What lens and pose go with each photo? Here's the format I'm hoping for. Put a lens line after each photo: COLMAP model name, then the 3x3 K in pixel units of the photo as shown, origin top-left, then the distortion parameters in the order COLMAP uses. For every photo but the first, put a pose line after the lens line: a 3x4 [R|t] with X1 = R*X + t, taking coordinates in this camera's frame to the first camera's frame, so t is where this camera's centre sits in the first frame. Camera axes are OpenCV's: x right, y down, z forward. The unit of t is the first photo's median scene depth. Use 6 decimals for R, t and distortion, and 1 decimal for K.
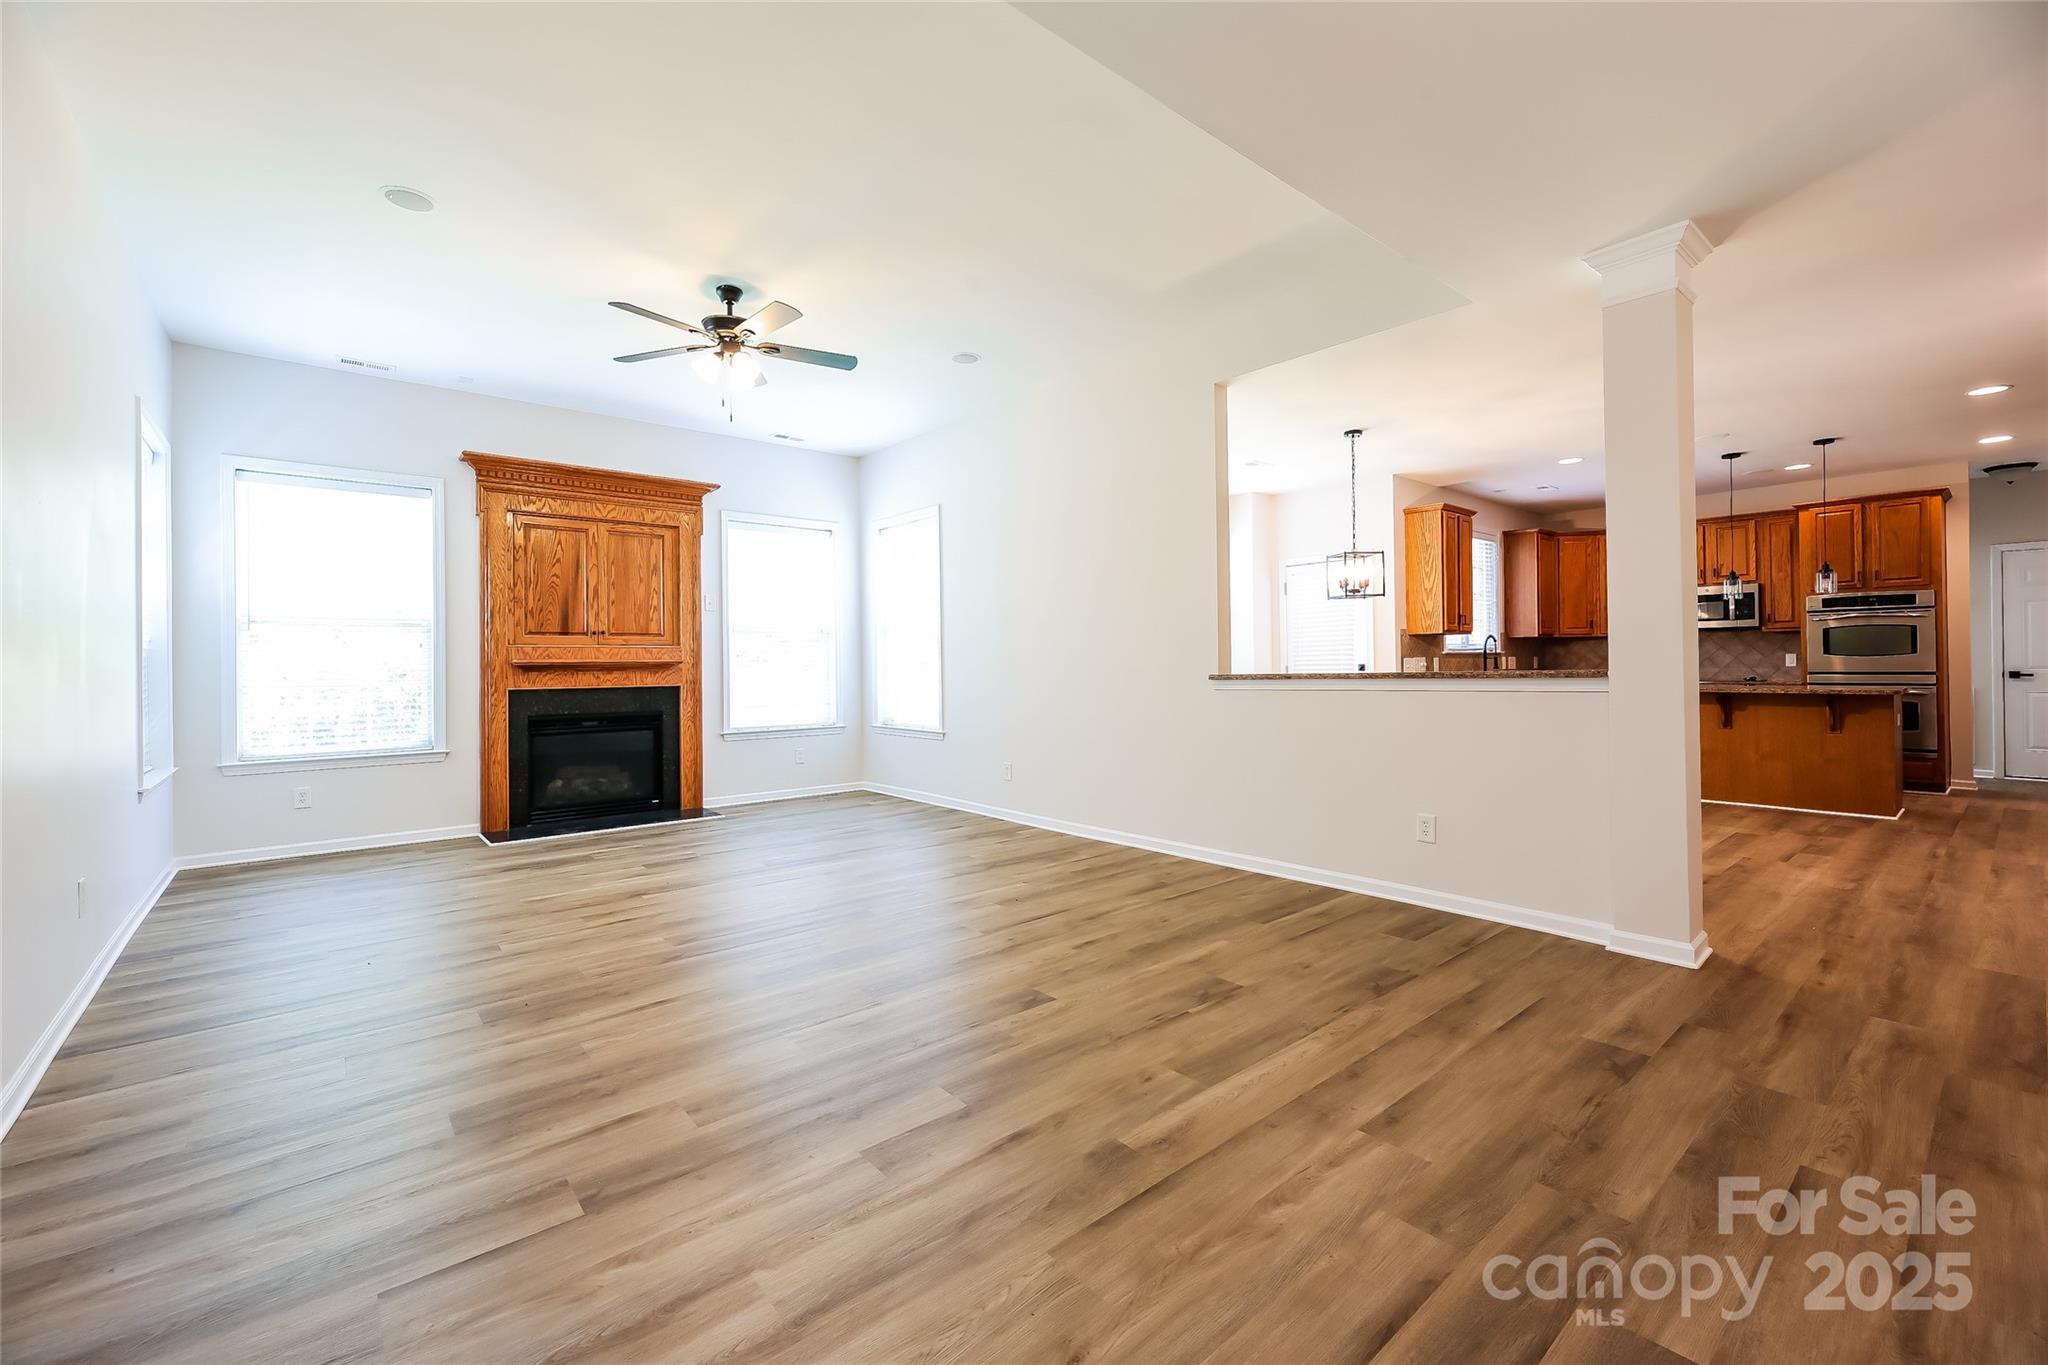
lens RADIAL K [[844.2, 0, 1021.5], [0, 844.2, 664.9], [0, 0, 1]] dist [0.000777, 0.000257]
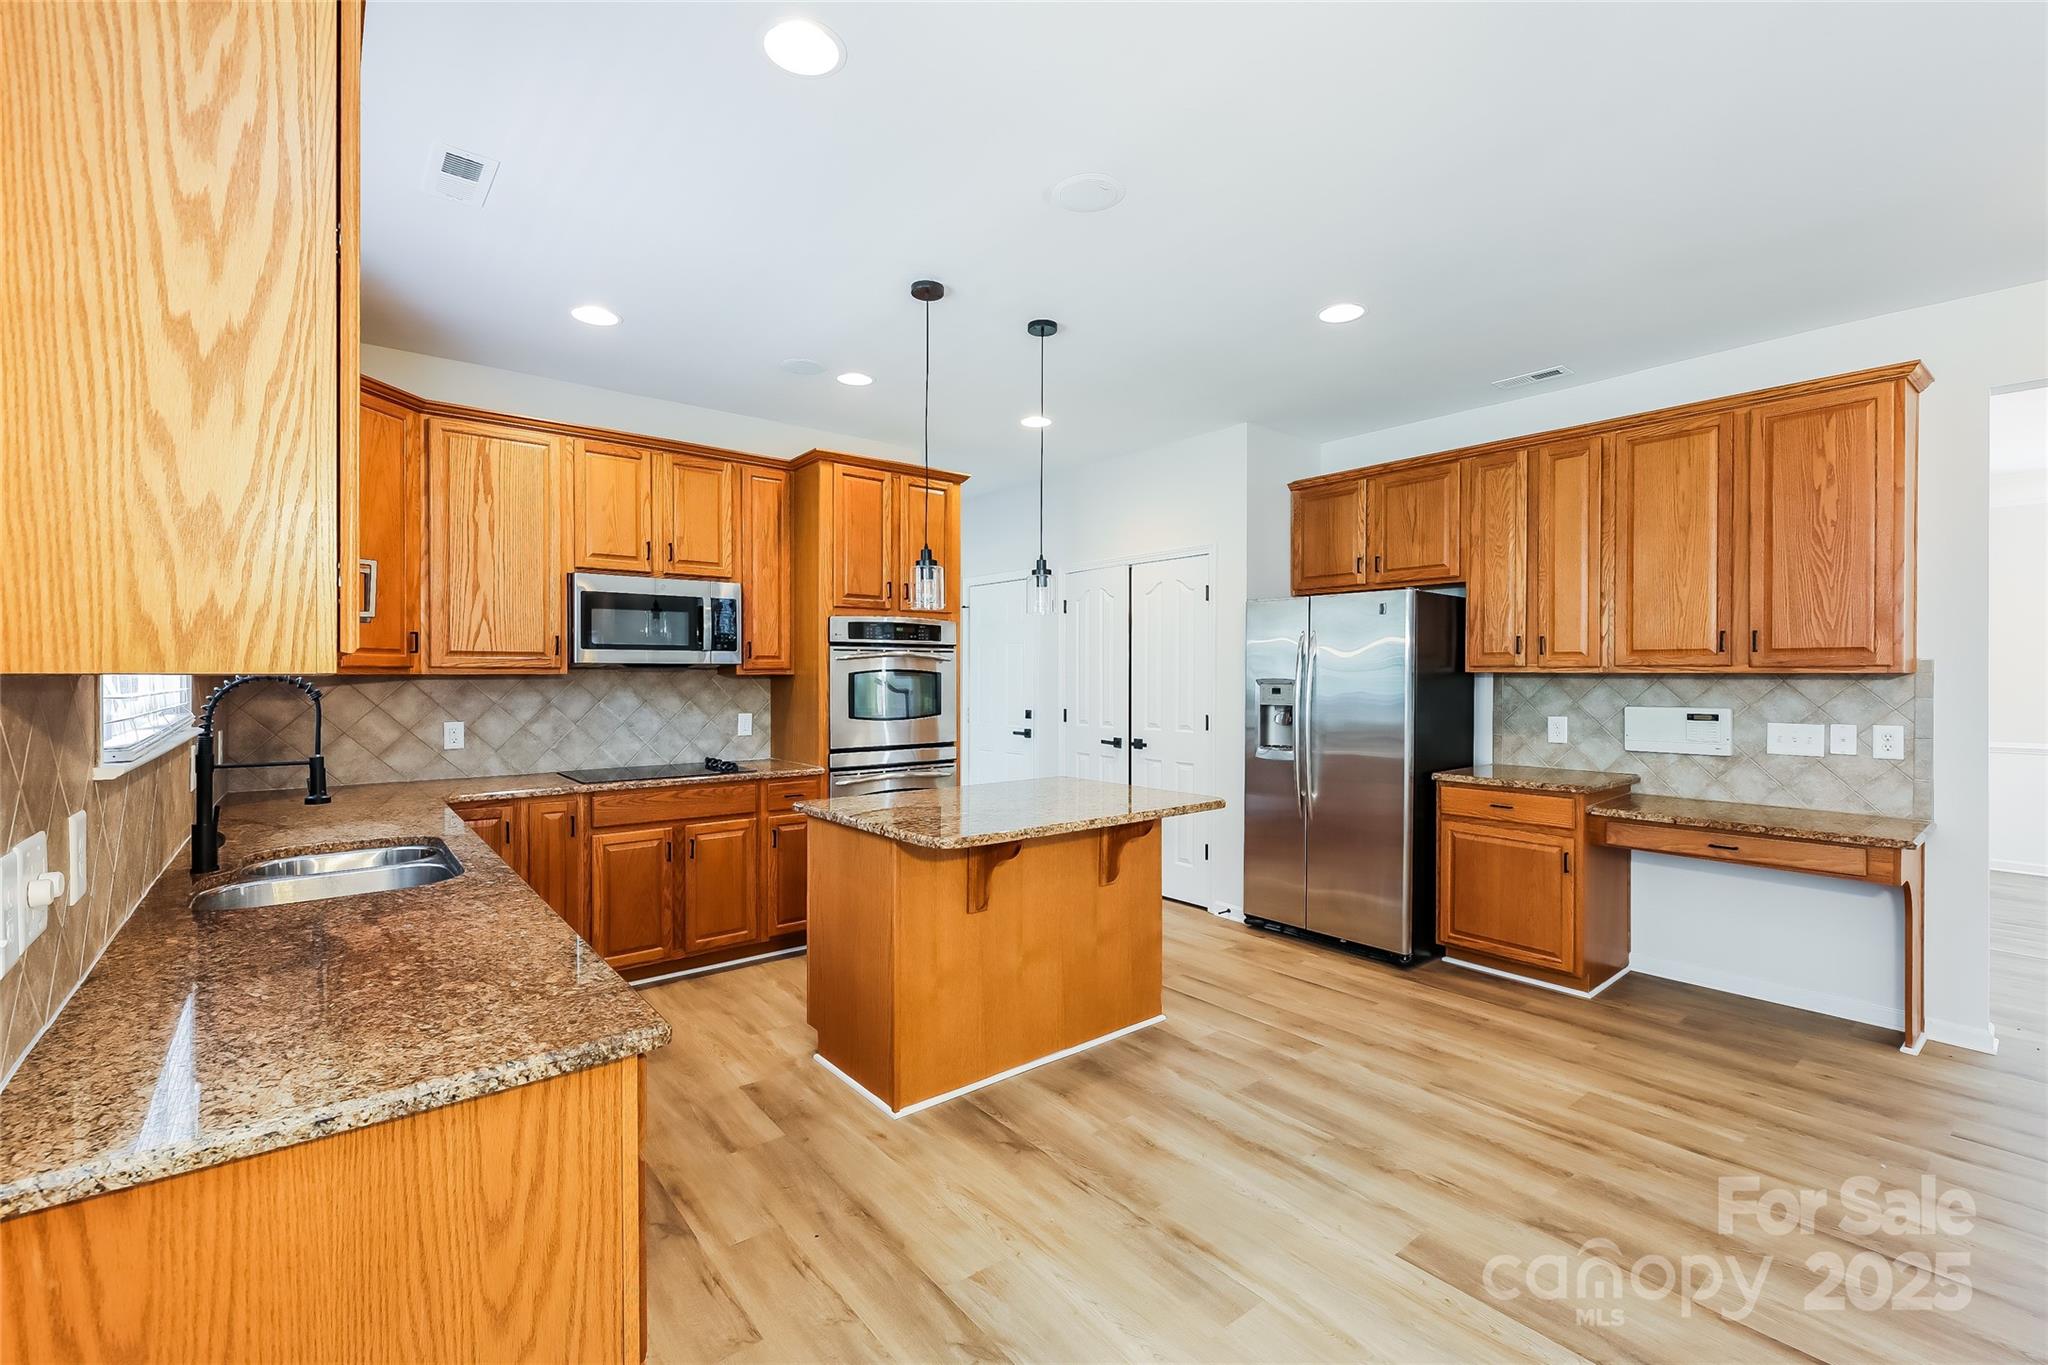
lens RADIAL K [[874.6, 0, 1025.6], [0, 874.6, 677.8], [0, 0, 1]] dist [-0.000457, -0.000274]
pose [[0.014154, 0.010083, 0.999849, 0.354894], [0.000123, 0.999949, -0.010086, -0.034624], [-0.999900, 0.000266, 0.014152, 0.889028]]
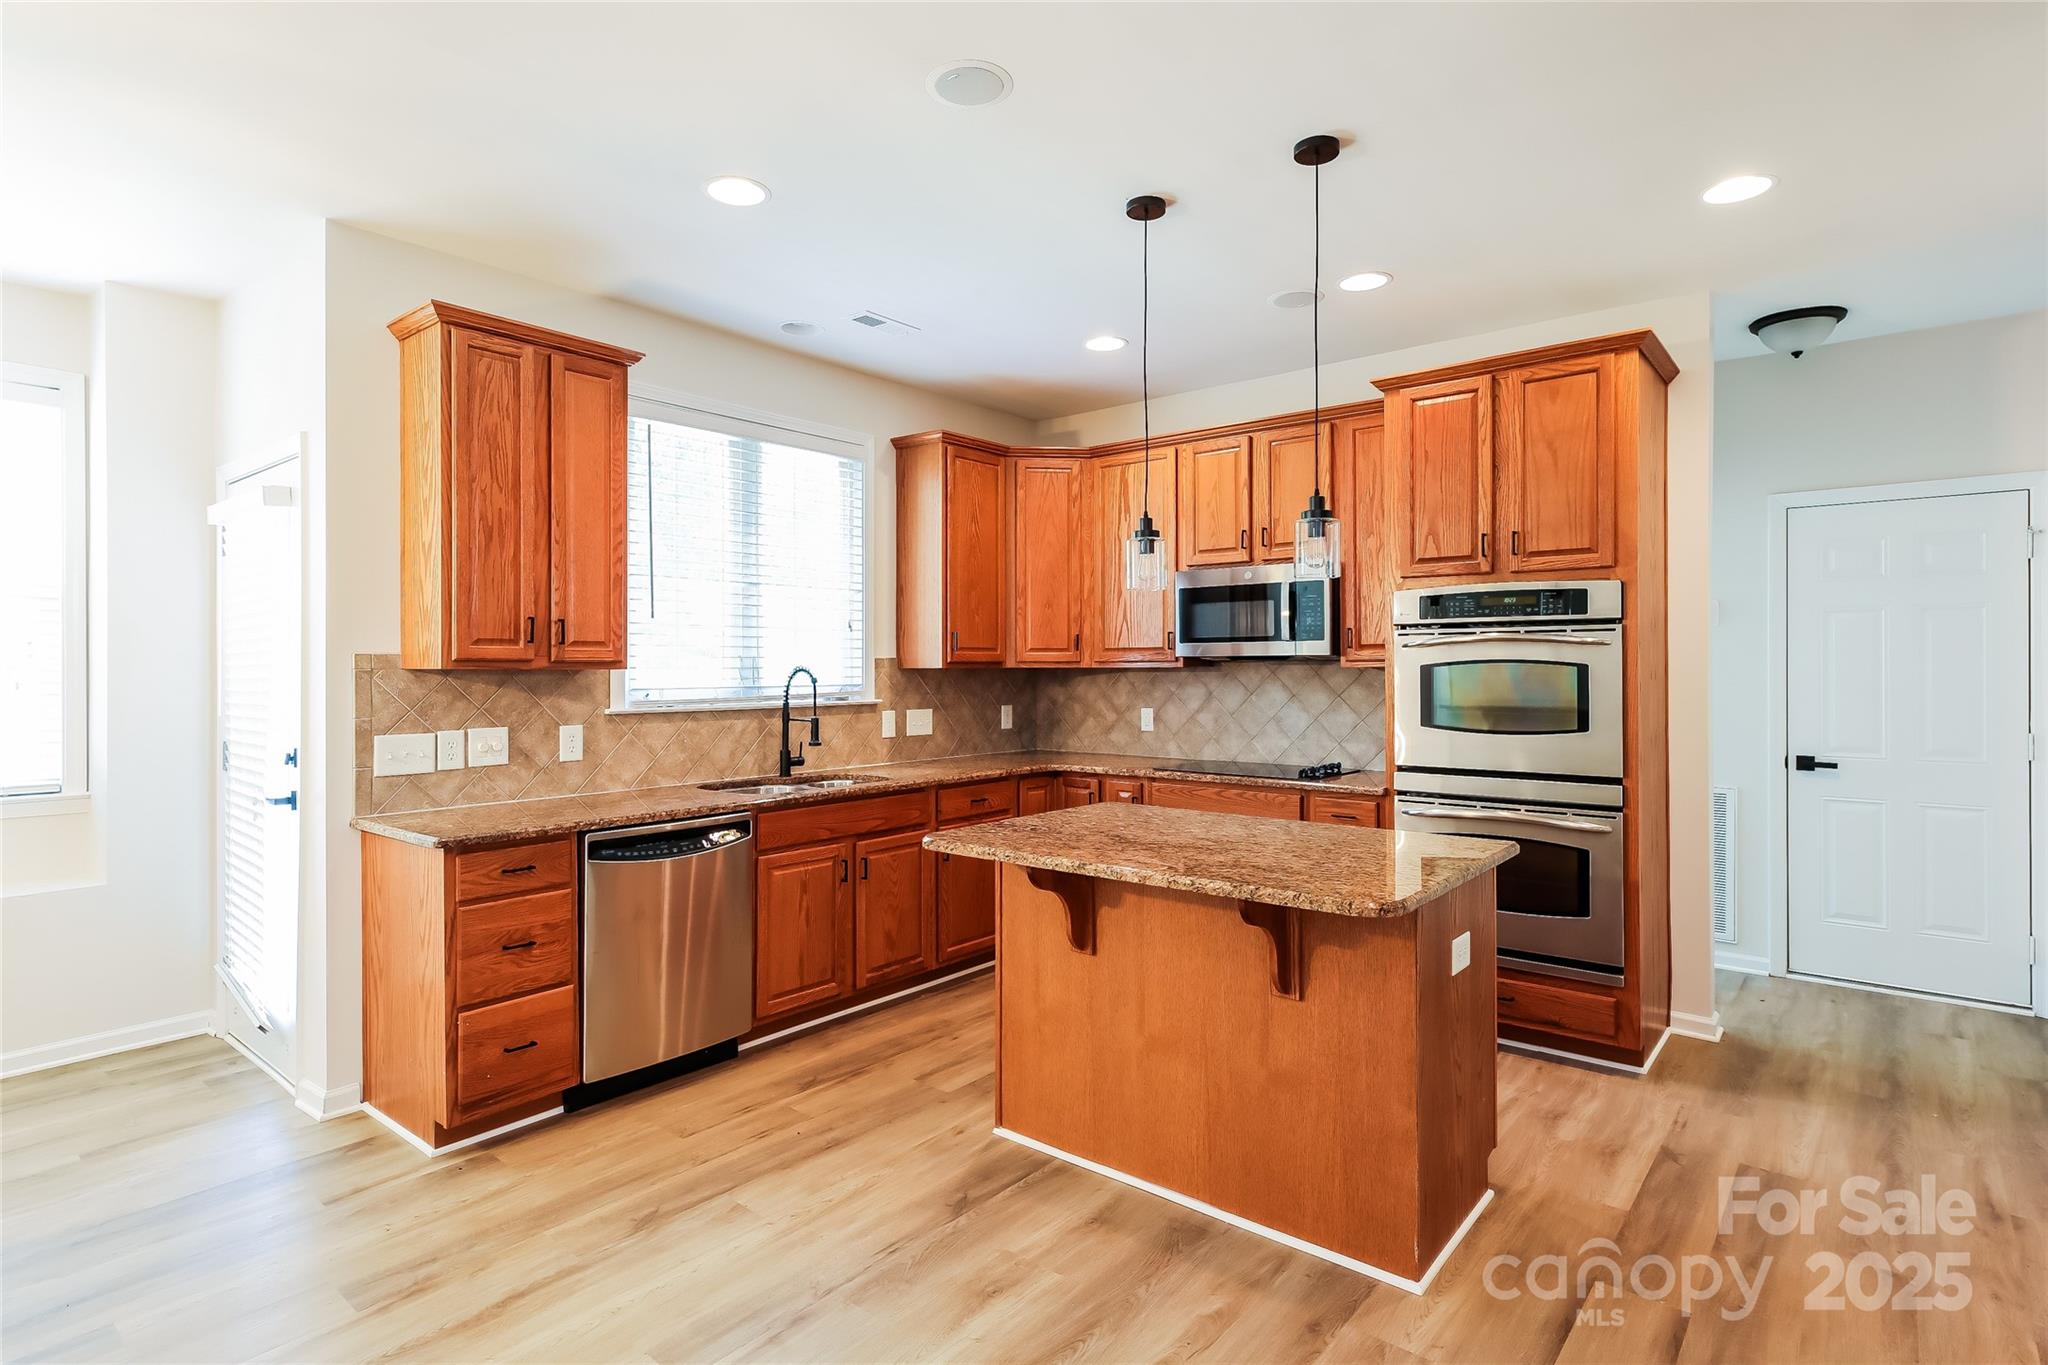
lens RADIAL K [[1042.3, 0, 1025.3], [0, 1042.3, 671.9], [0, 0, 1]] dist [0.003789, 0.000463]
pose [[0.984281, 0.007006, 0.176471, 0.668882], [-0.007853, 0.999961, 0.004099, -0.041515], [-0.176435, -0.005421, 0.984297, 0.522053]]
